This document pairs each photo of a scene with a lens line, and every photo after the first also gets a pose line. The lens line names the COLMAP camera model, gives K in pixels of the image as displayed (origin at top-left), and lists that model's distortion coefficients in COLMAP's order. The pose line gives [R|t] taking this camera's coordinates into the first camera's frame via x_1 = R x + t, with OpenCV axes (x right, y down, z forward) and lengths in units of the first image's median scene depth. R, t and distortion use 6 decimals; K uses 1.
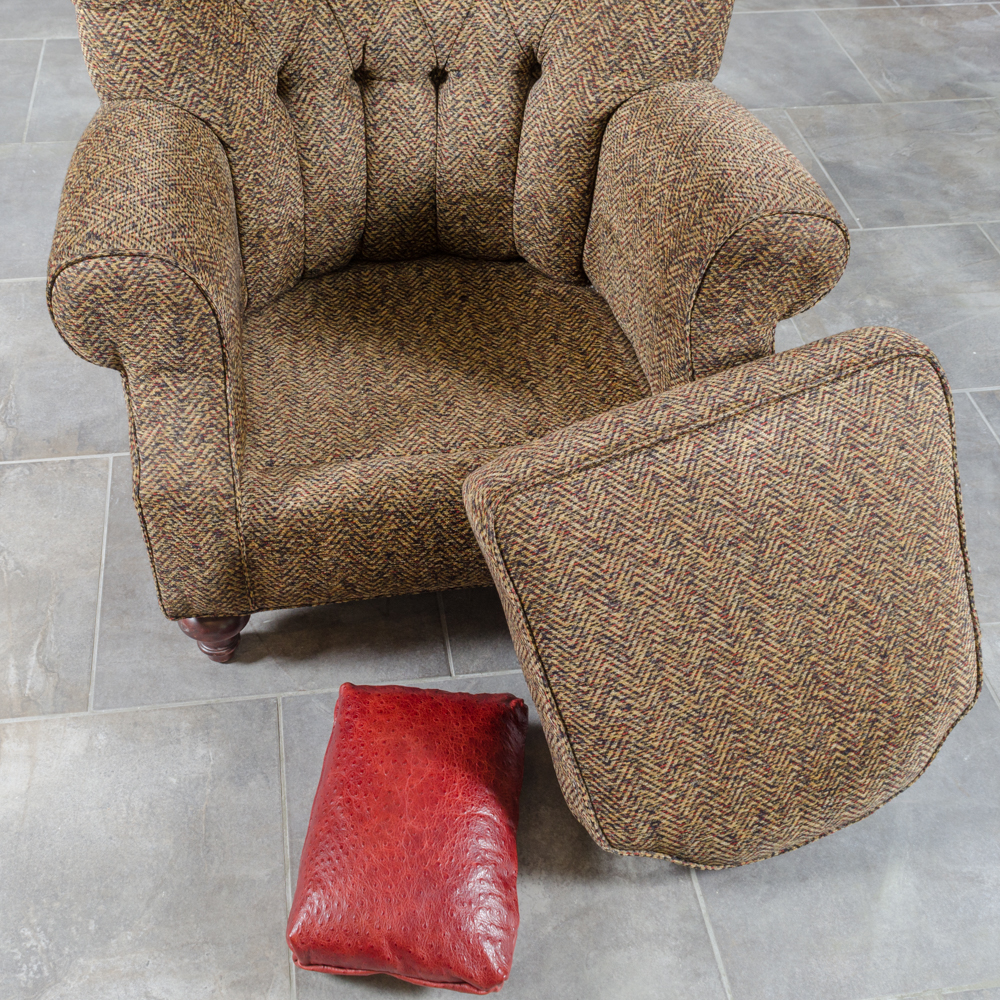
lens RADIAL K [[1144.3, 0, 445.4], [0, 1144.3, 514.3], [0, 0, 1]] dist [-0.003078, -0.013893]
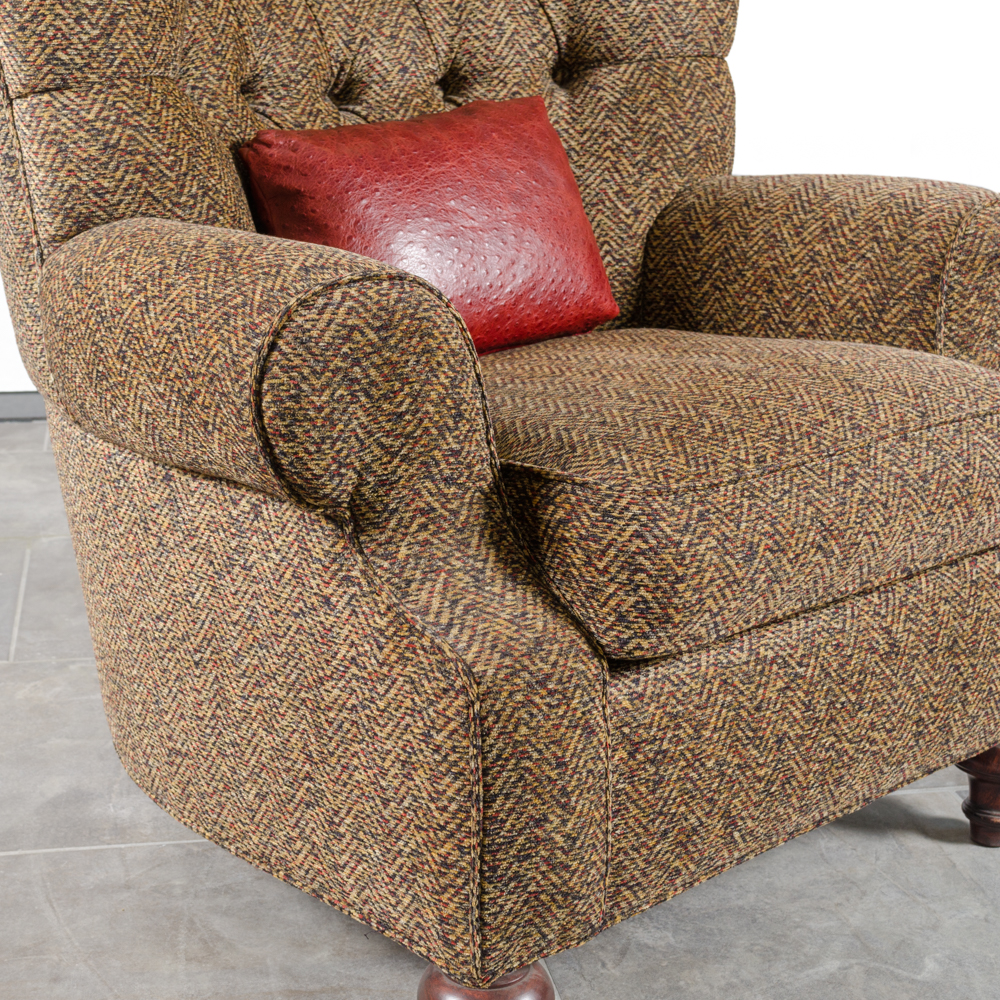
lens RADIAL K [[1735.5, 0, 406.8], [0, 1735.5, 501.6], [0, 0, 1]] dist [0.010714, -0.099356]
pose [[0.860473, -0.168237, 0.480919, -0.657679], [0.389001, 0.826517, -0.406876, 0.234389], [-0.329036, 0.537184, 0.776639, 0.287643]]
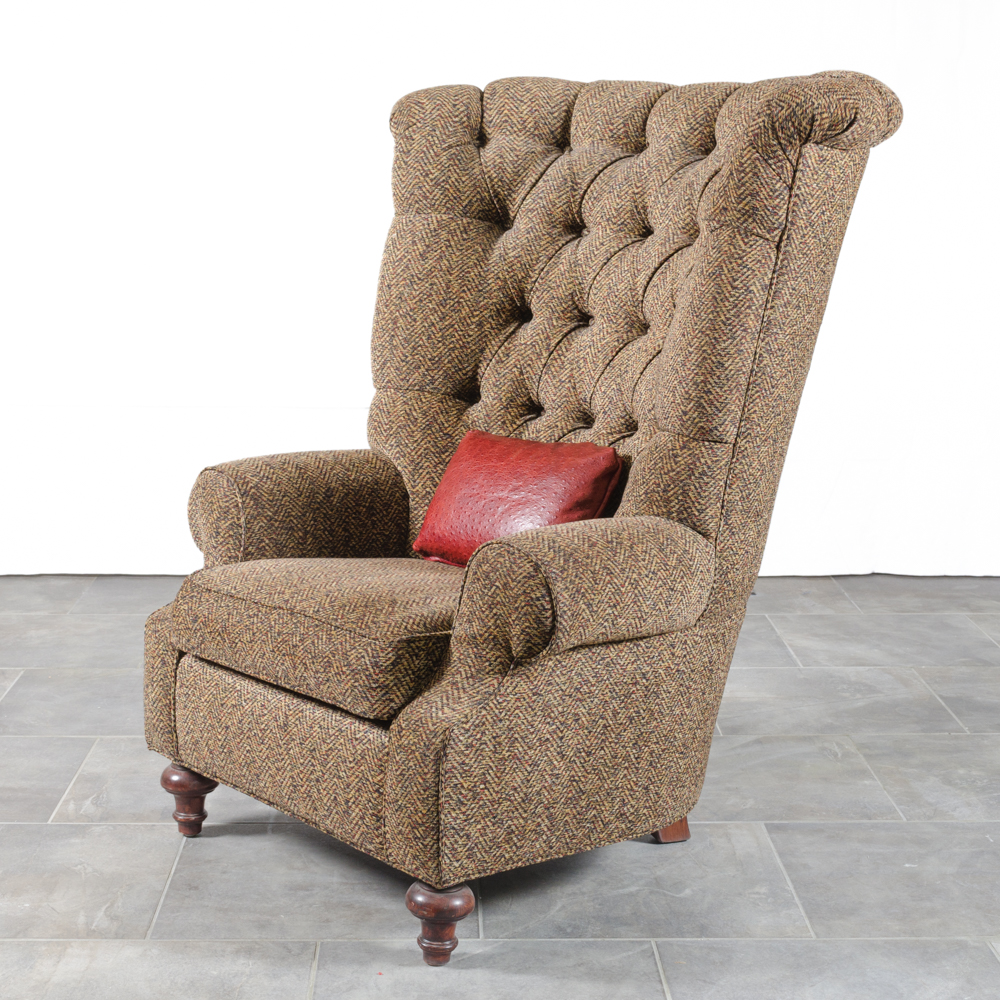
lens RADIAL K [[1921.0, 0, 500.9], [0, 1921.0, 532.6], [0, 0, 1]] dist [-0.006024, -0.434146]
pose [[0.520917, 0.147594, -0.840750, 1.906602], [-0.626817, 0.734724, -0.259386, 0.243798], [0.579436, 0.662115, 0.475245, 0.024821]]
